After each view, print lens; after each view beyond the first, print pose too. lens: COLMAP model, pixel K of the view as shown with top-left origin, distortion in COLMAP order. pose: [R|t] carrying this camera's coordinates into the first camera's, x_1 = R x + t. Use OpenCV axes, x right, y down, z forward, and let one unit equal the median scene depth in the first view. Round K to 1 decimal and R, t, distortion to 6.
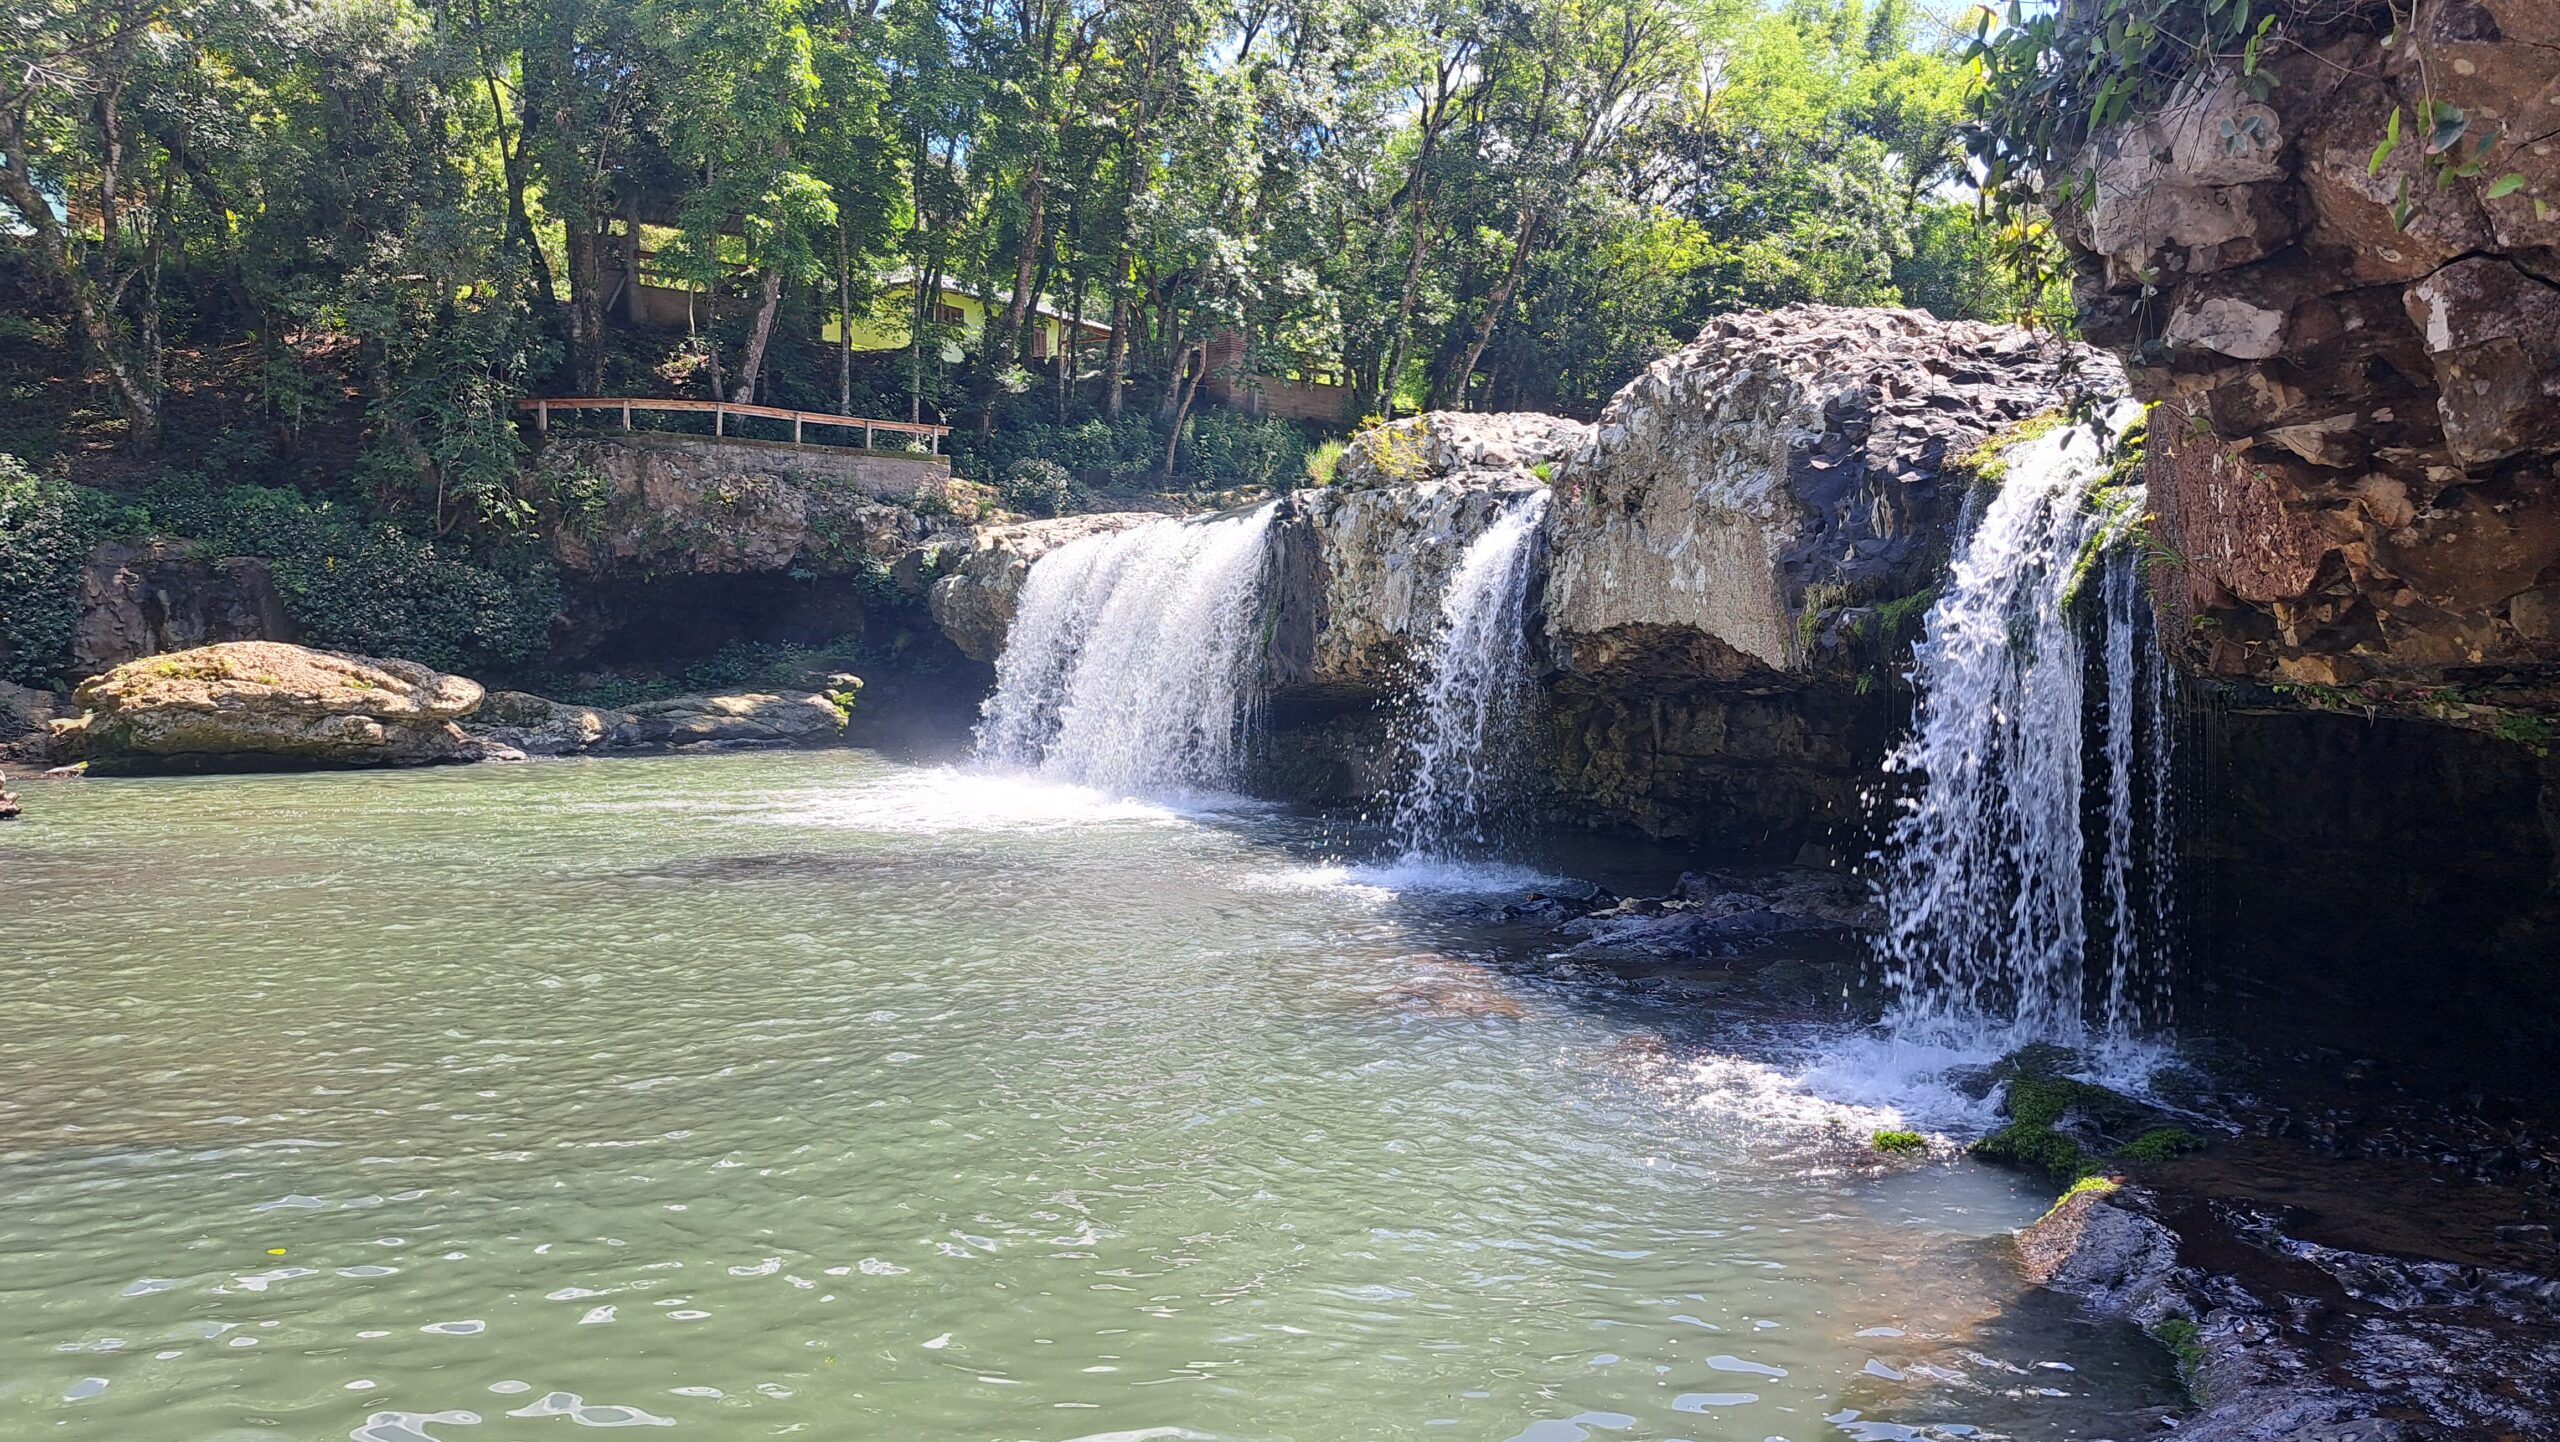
lens RADIAL K [[1732.7, 0, 1280.0], [0, 1732.7, 721.0], [0, 0, 1]] dist [0.000769, -0.003632]
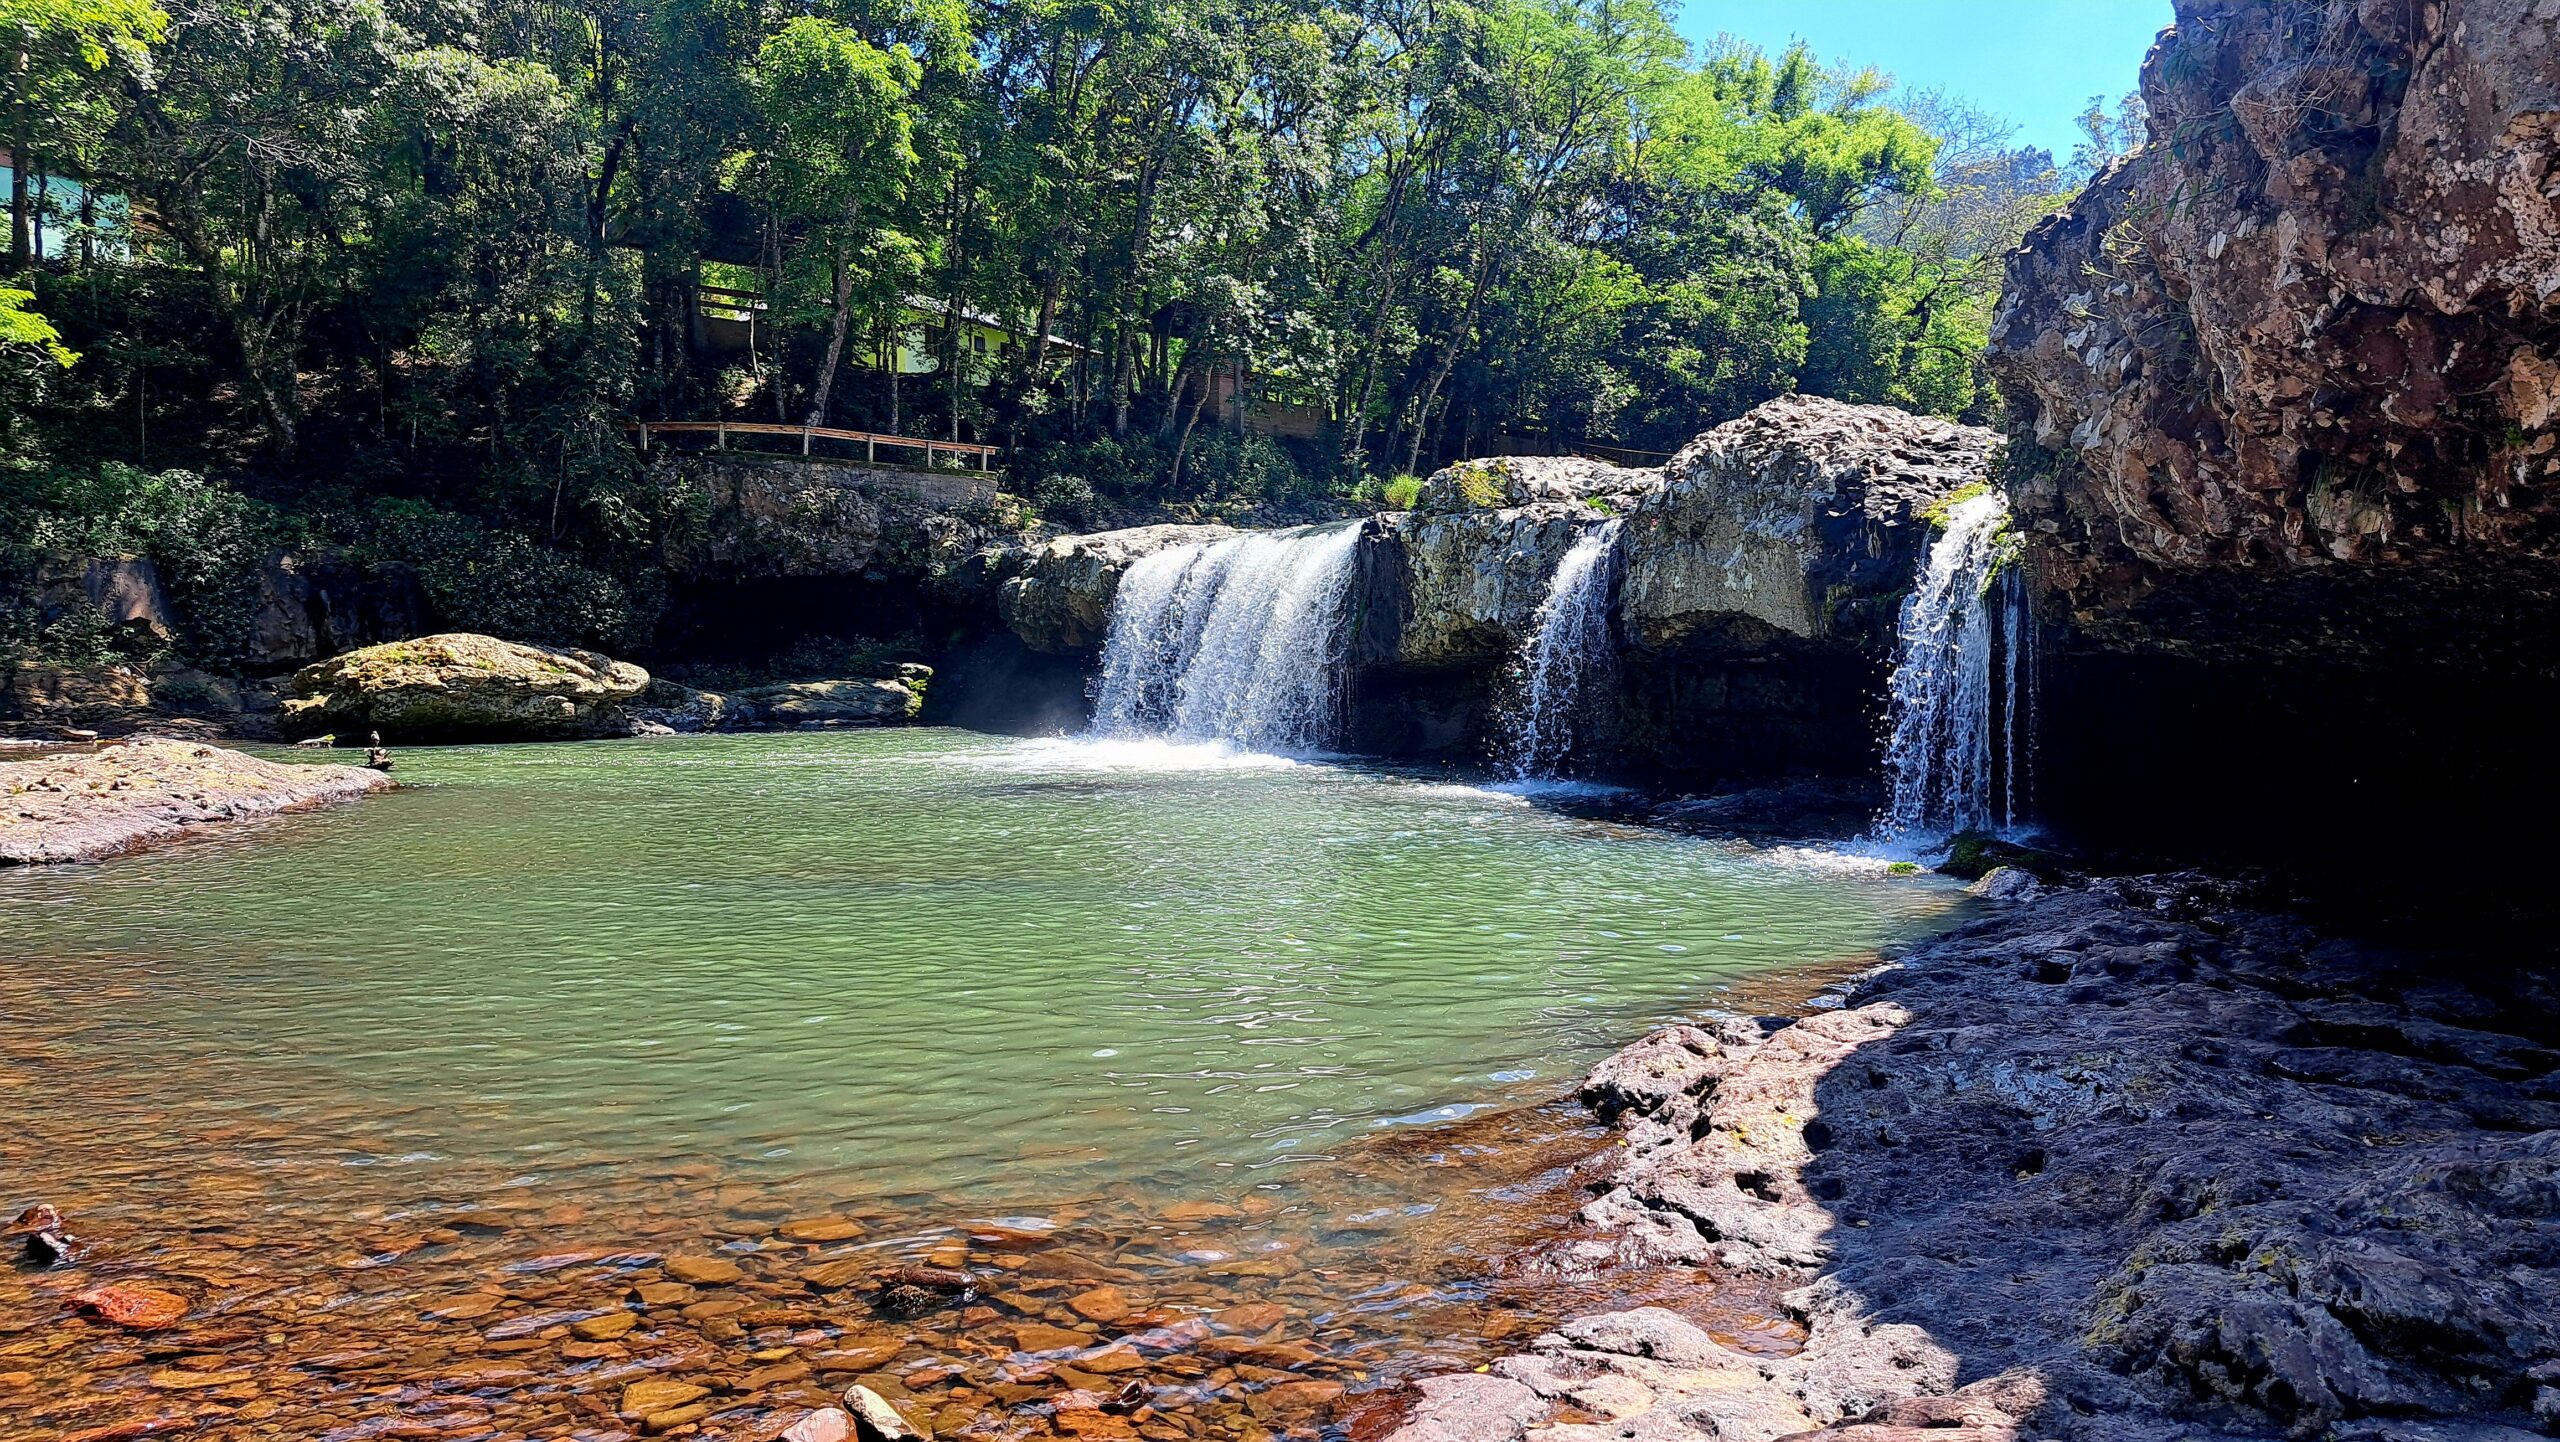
lens RADIAL K [[1732.7, 0, 1280.0], [0, 1732.7, 721.0], [0, 0, 1]] dist [0.000769, -0.003632]
pose [[0.998124, -0.004288, 0.061069, -0.107009], [0.004345, 0.999990, -0.000793, 0.016901], [-0.061065, 0.001057, 0.998133, -0.209851]]
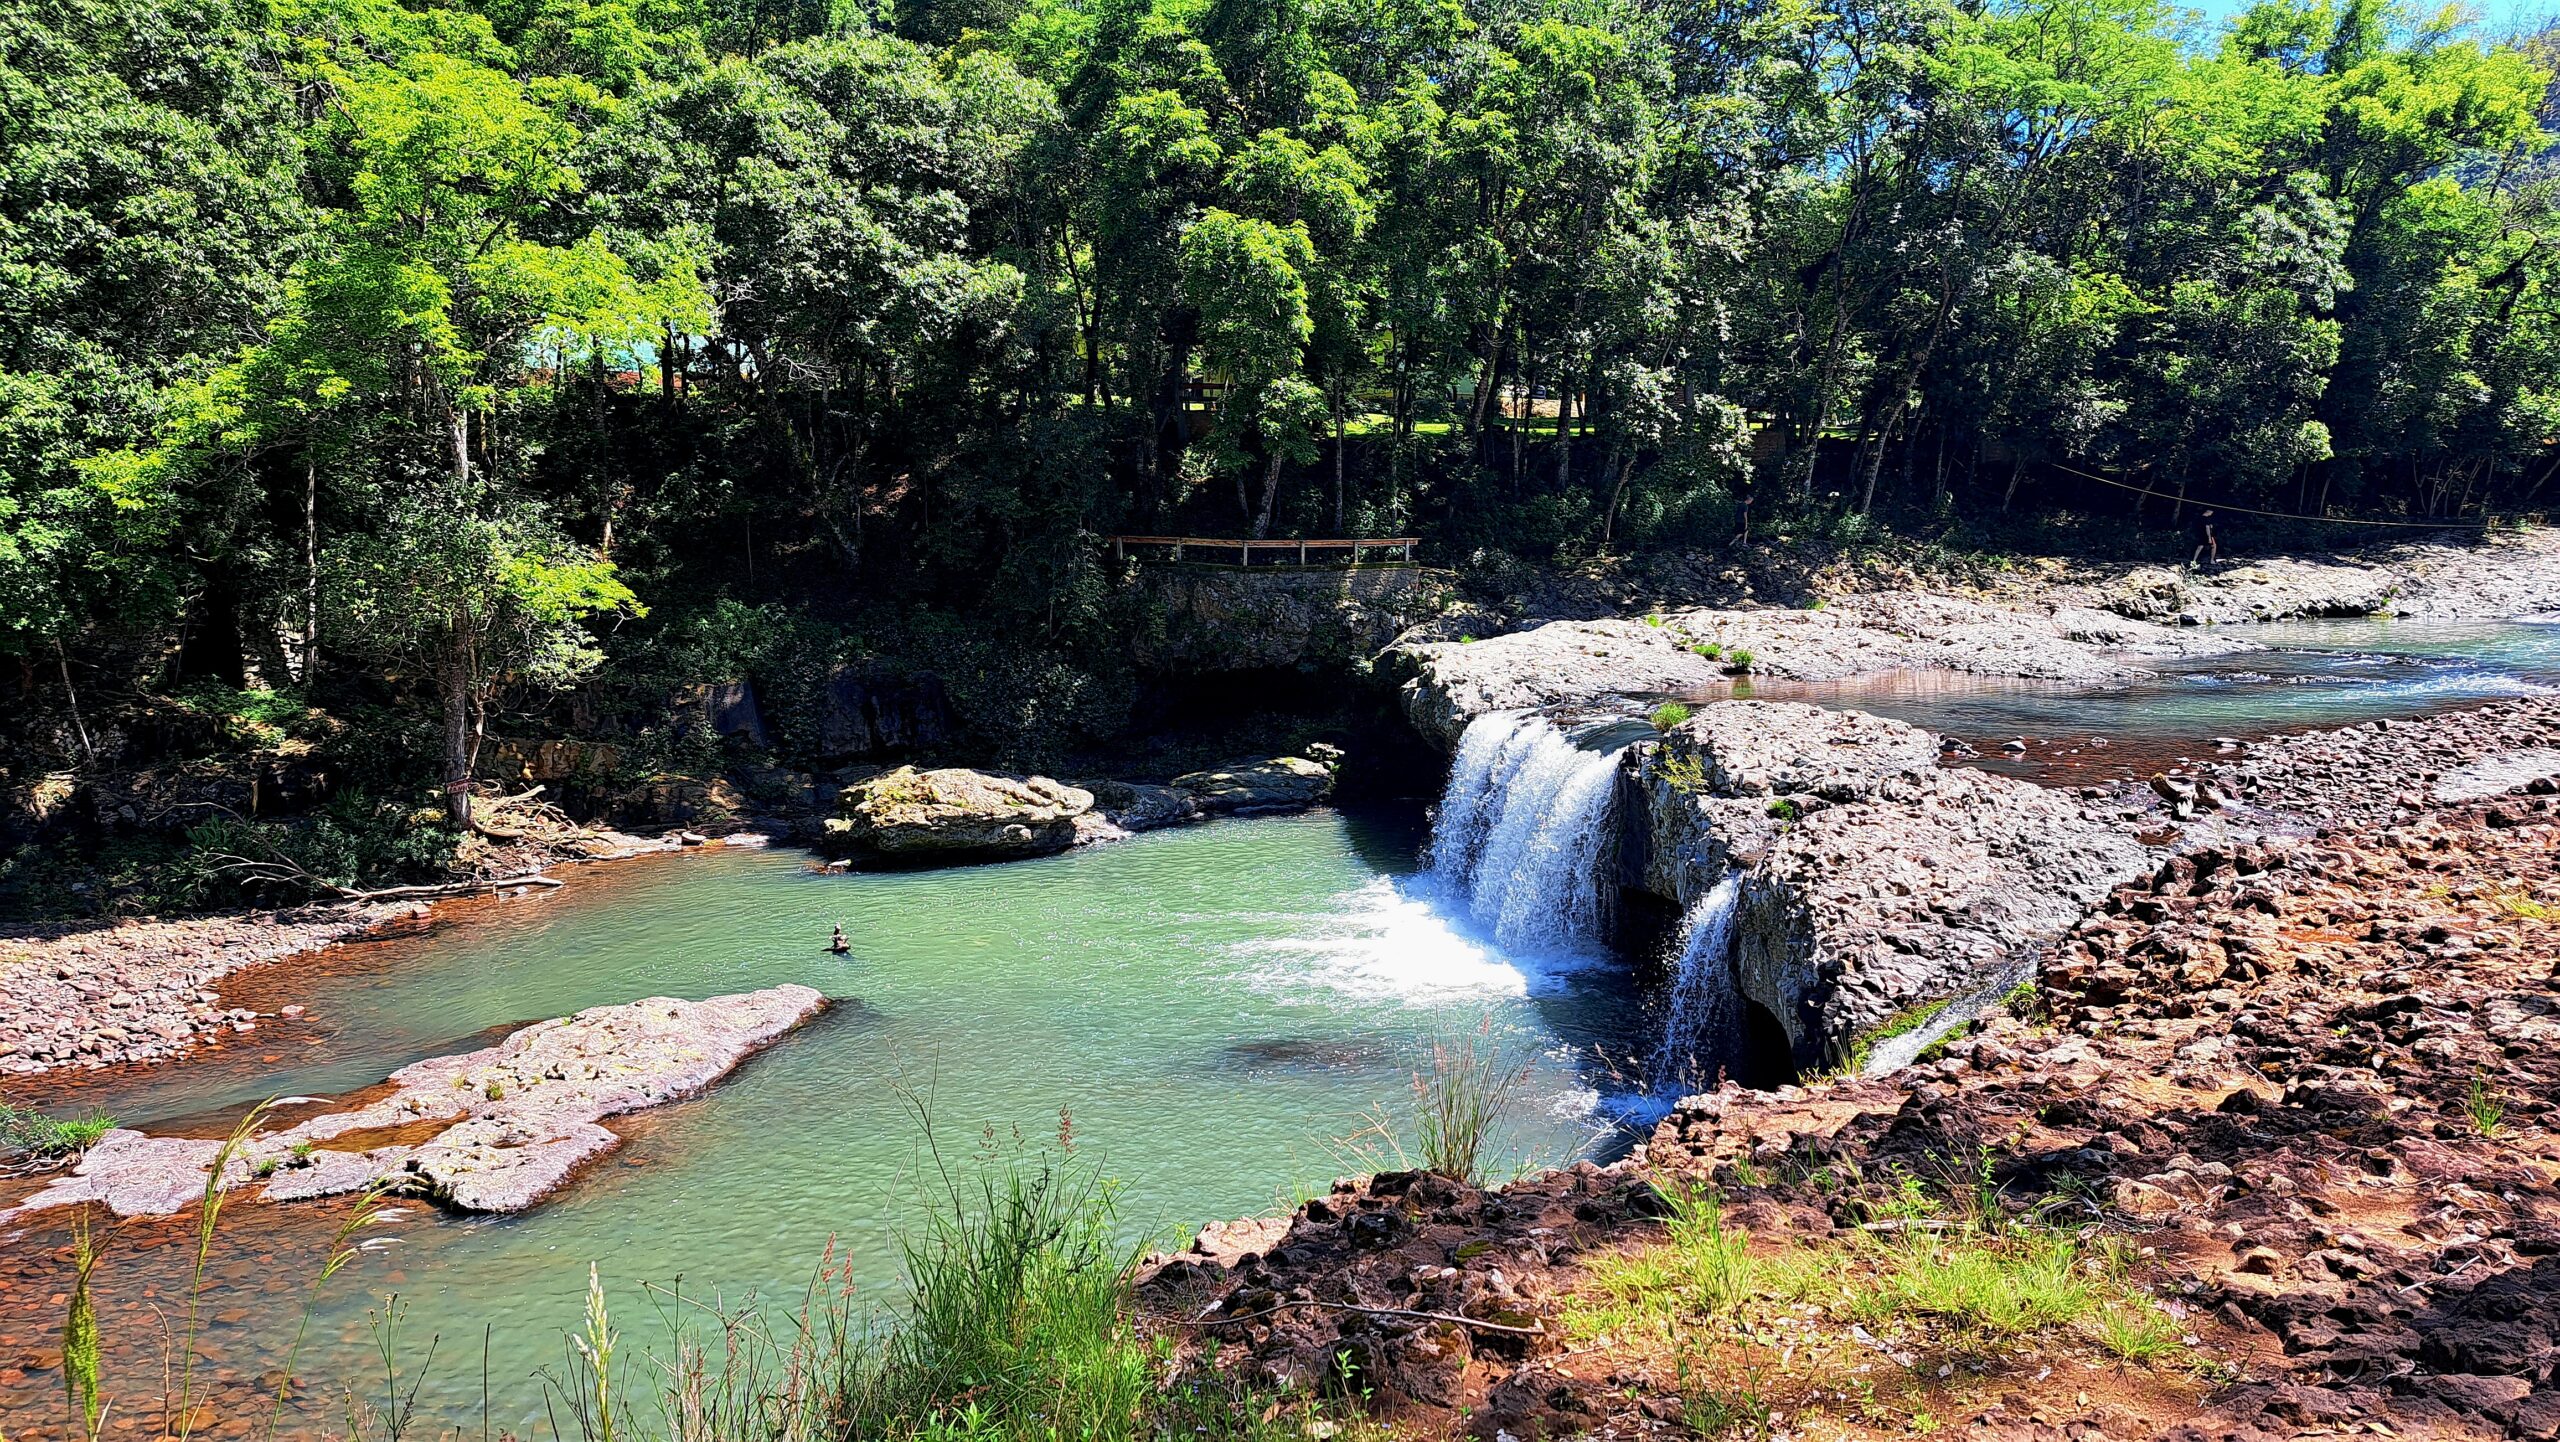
lens RADIAL K [[1678.8, 0, 1316.7], [0, 1678.8, 709.5], [0, 0, 1]] dist [0.137328, -0.145560]
pose [[0.963450, 0.006422, -0.267812, 0.093423], [0.015180, 0.996798, 0.078512, -0.203431], [0.267458, -0.079708, 0.960267, -0.288924]]
